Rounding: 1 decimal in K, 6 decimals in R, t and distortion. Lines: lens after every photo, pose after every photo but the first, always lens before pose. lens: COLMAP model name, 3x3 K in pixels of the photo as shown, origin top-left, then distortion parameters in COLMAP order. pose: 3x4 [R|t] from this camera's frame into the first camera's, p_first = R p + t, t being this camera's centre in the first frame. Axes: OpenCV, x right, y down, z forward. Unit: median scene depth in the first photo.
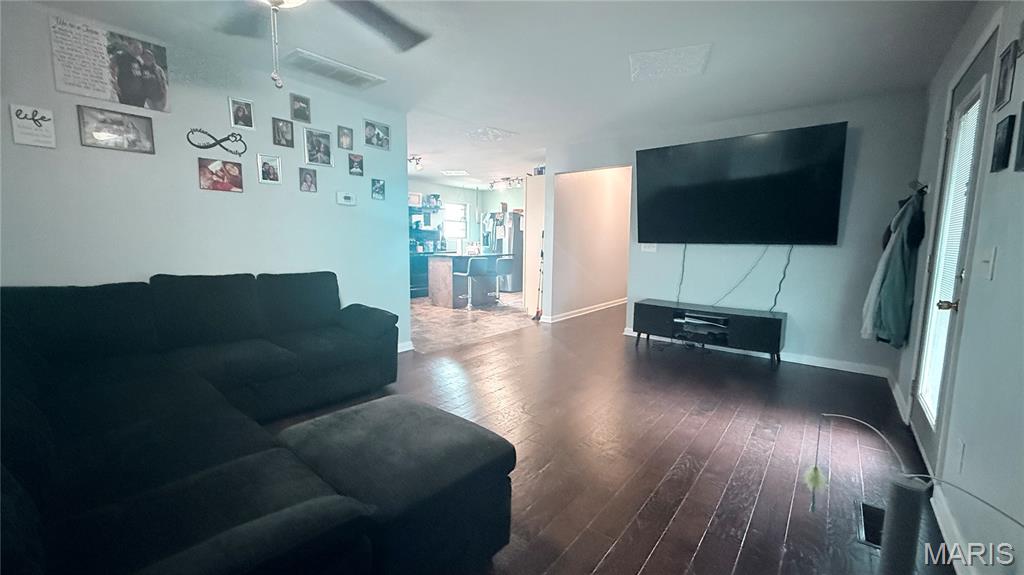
lens RADIAL K [[403.5, 0, 510.7], [0, 403.5, 288.7], [0, 0, 1]] dist [-0.001315, -0.000107]
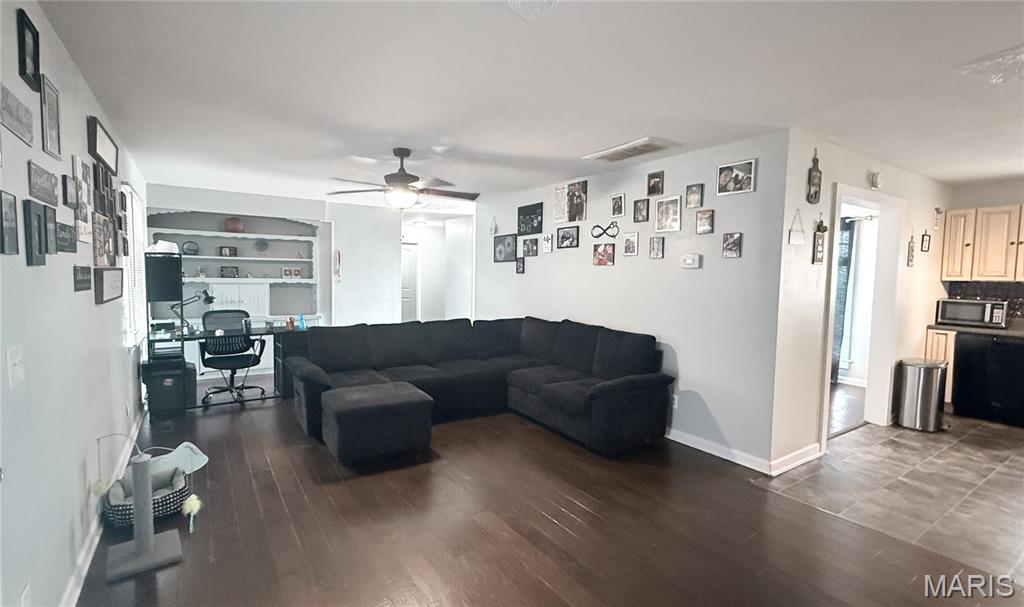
lens RADIAL K [[470.2, 0, 511.3], [0, 470.2, 302.5], [0, 0, 1]] dist [-0.000353, -0.000006]
pose [[-0.288271, 0.046466, -0.956421, 0.899586], [-0.128576, 0.987898, 0.086749, -0.210569], [0.948877, 0.147980, -0.278808, 1.136925]]
